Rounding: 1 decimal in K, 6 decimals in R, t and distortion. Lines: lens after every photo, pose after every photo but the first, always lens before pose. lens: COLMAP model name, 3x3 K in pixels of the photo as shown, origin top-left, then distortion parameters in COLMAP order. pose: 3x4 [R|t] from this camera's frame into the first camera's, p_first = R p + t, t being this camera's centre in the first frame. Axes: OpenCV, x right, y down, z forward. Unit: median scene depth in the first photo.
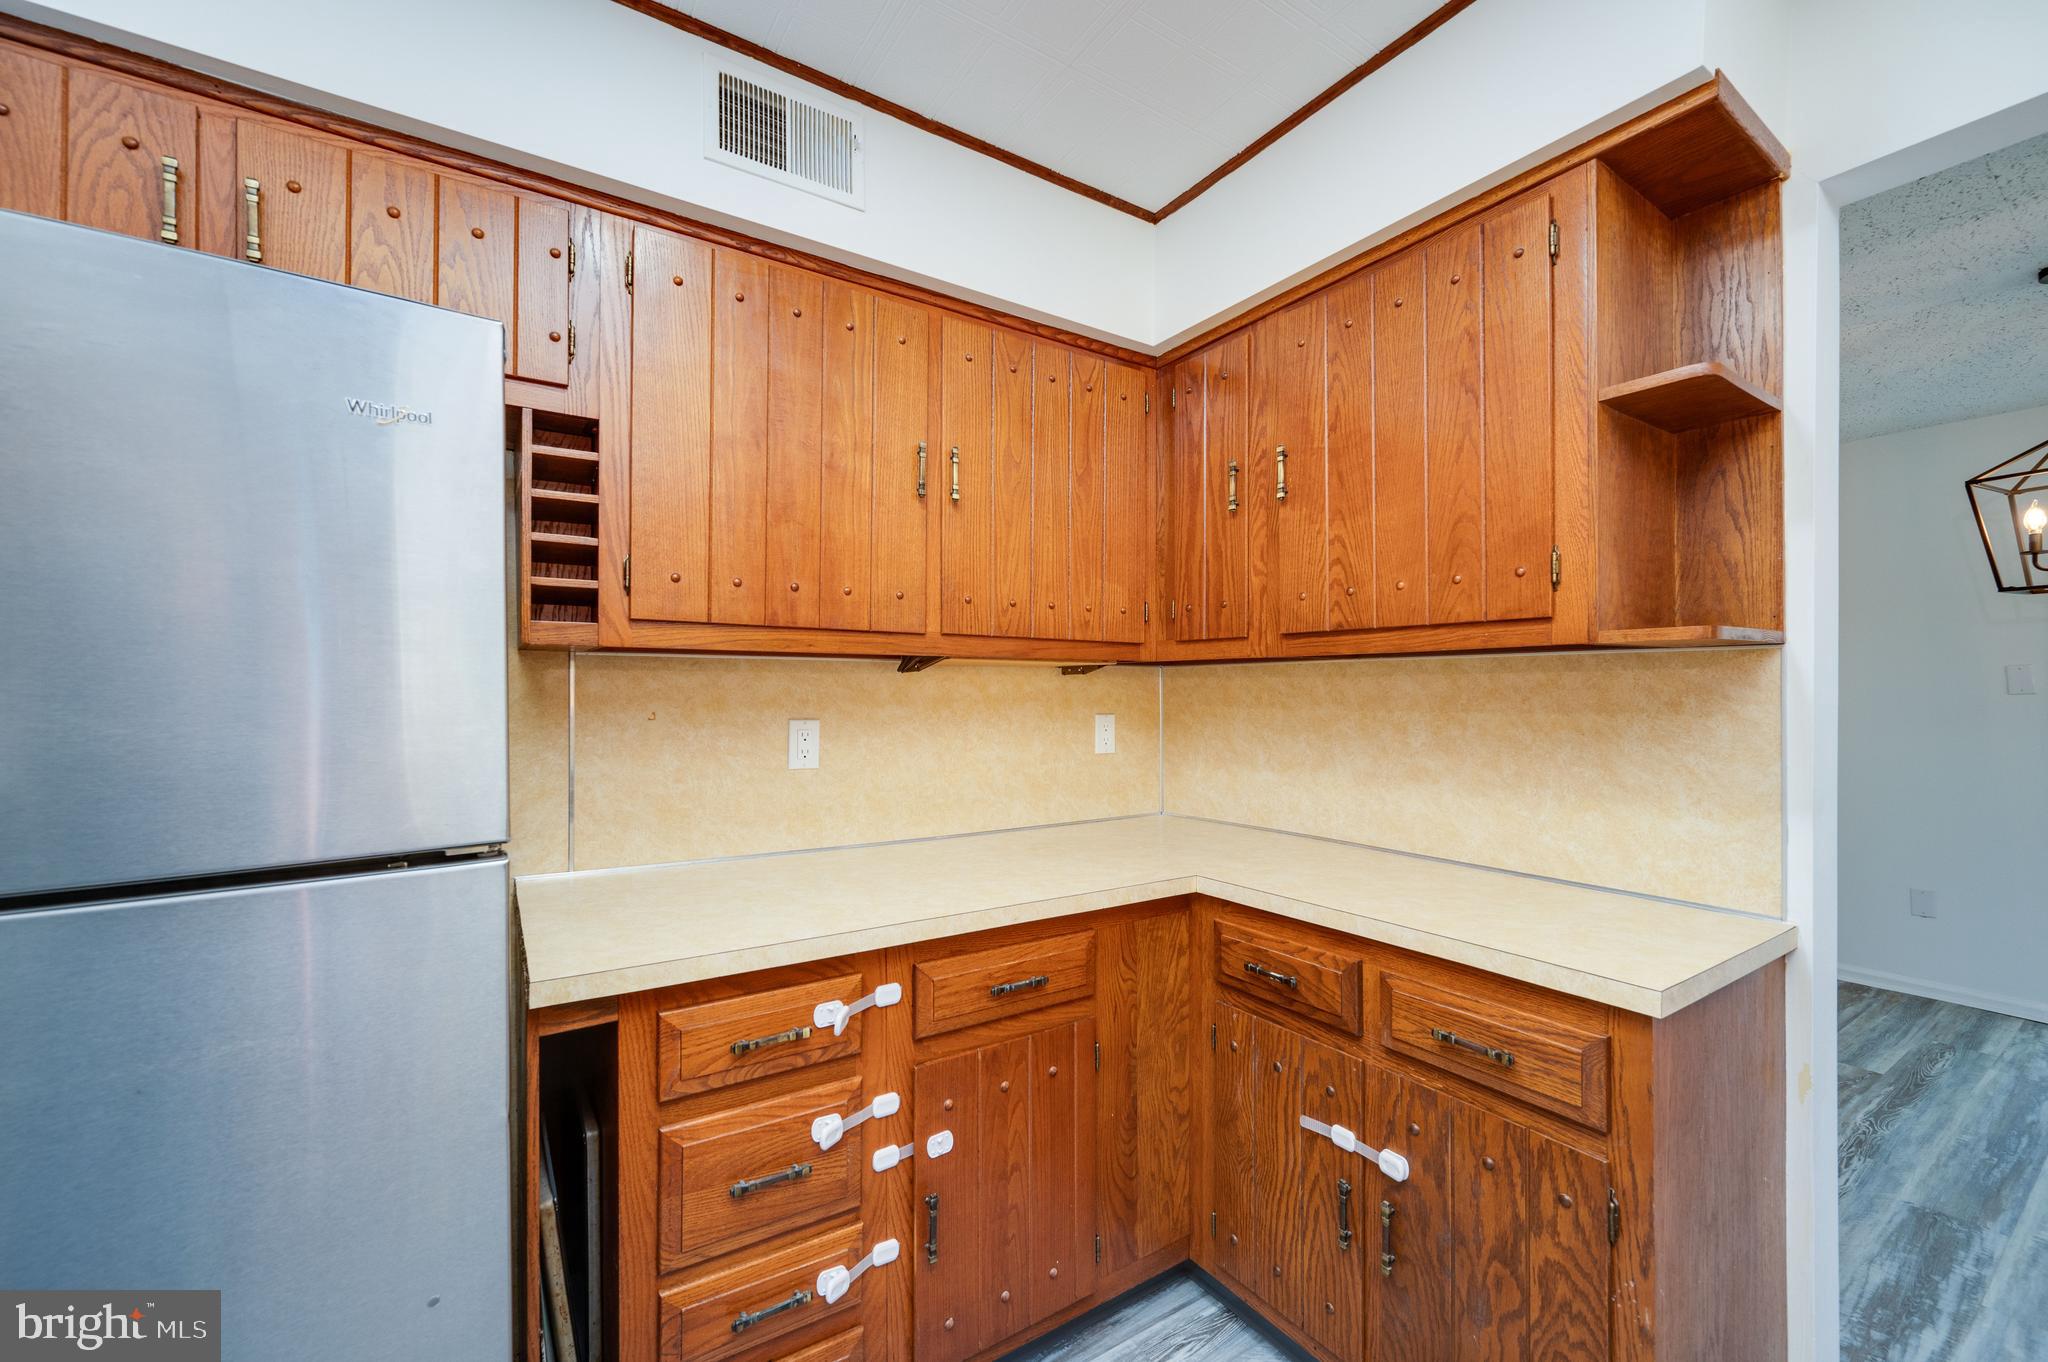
lens RADIAL K [[802.4, 0, 1020.9], [0, 802.4, 687.8], [0, 0, 1]] dist [-0.002327, 0.000105]
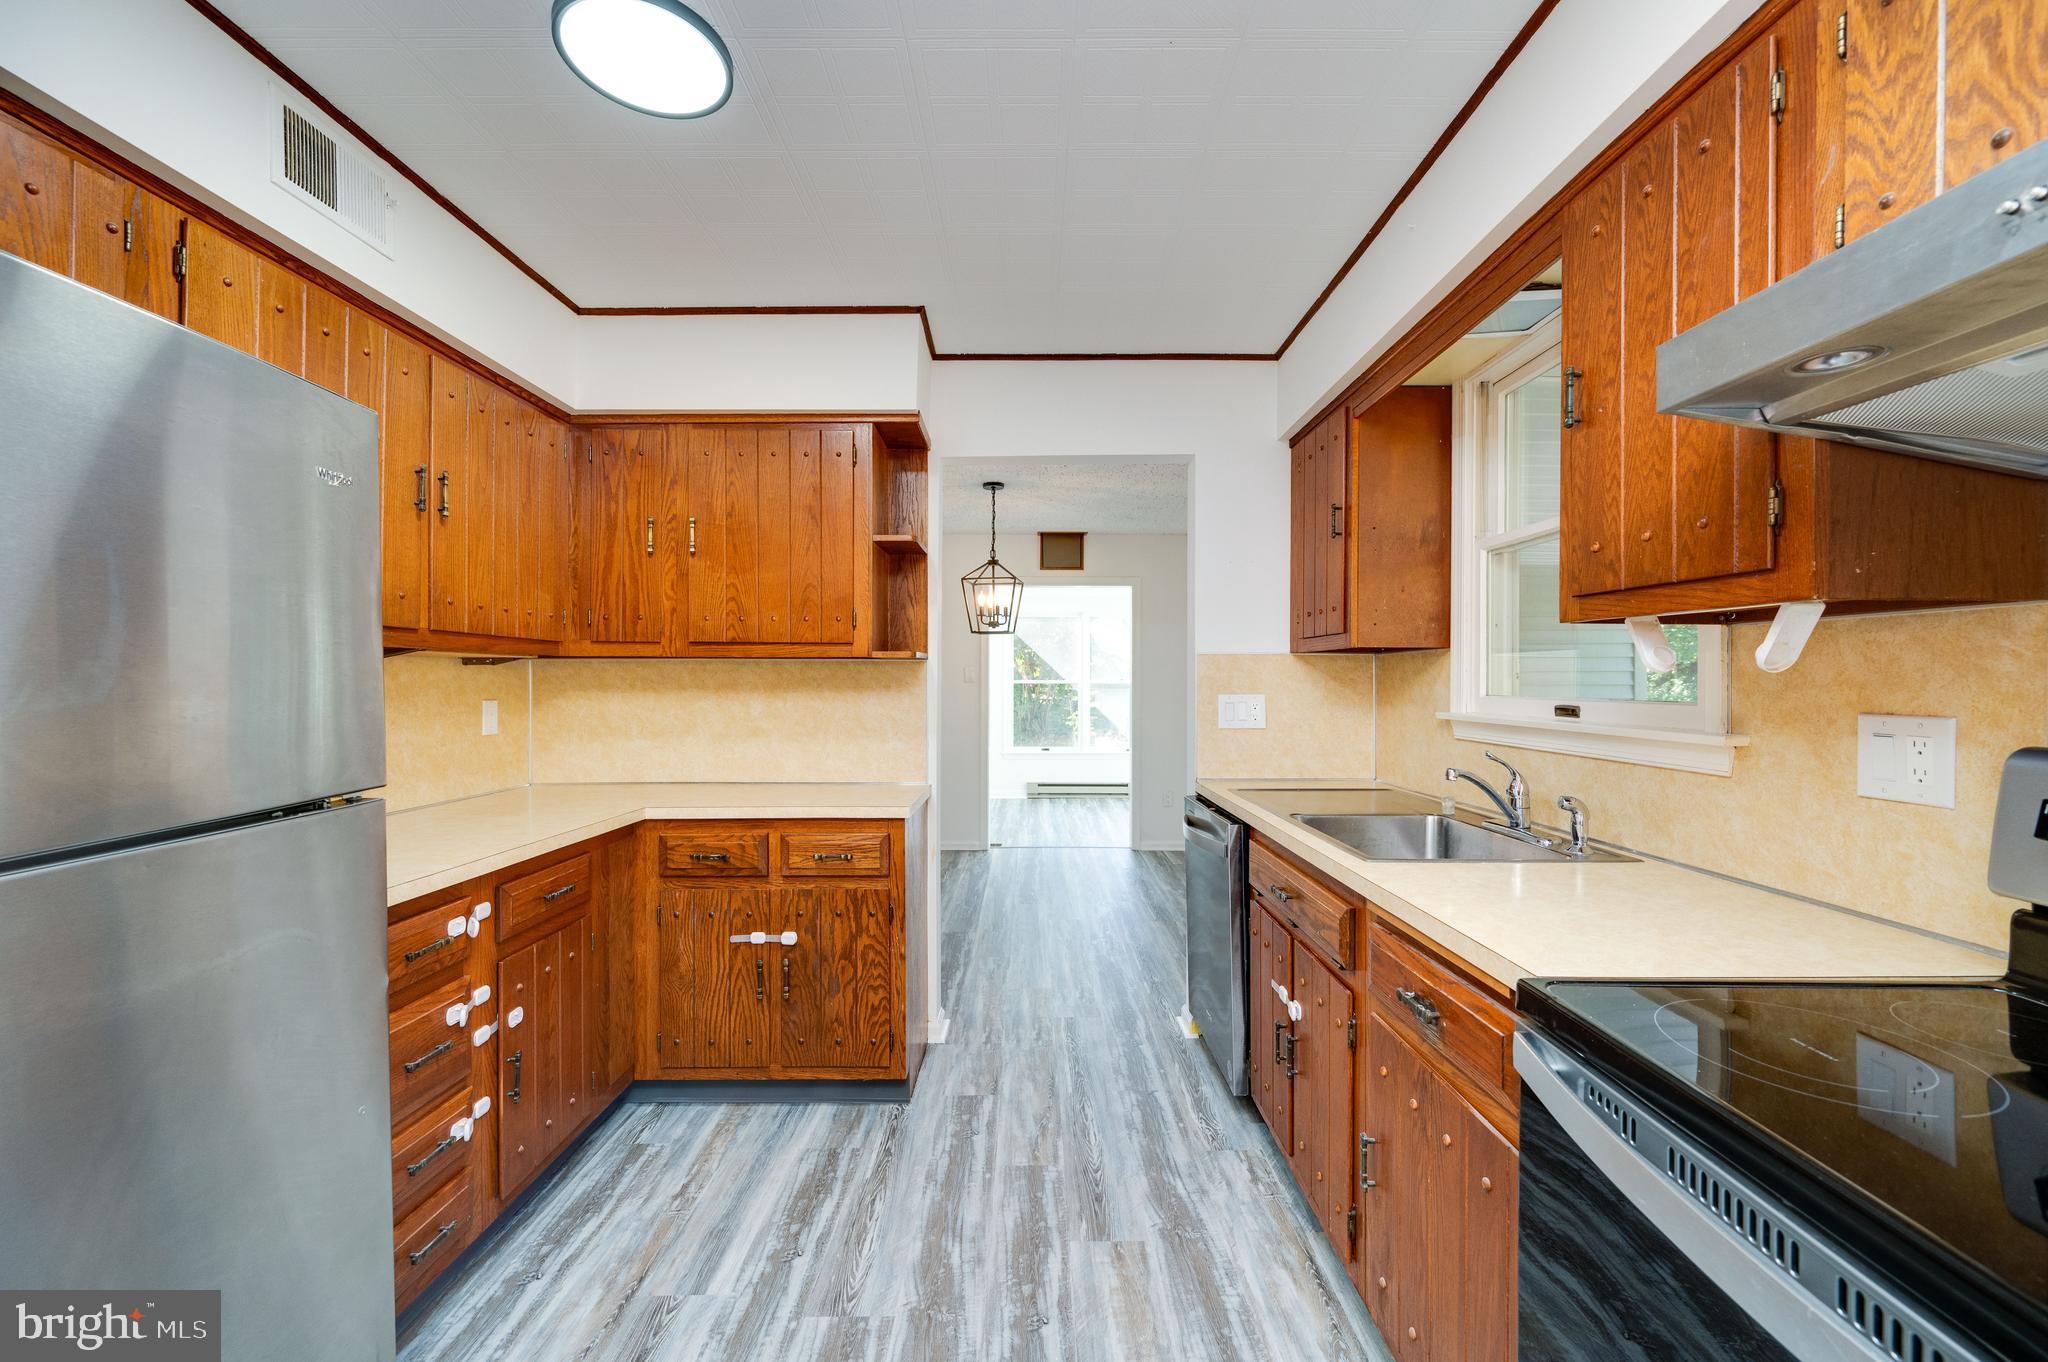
lens RADIAL K [[802.4, 0, 1022.5], [0, 802.4, 684.6], [0, 0, 1]] dist [-0.002327, 0.000105]
pose [[0.550819, -0.003755, 0.834616, -0.700971], [-0.004676, 0.999960, 0.007585, -0.001539], [-0.834612, -0.008080, 0.550780, -0.412600]]
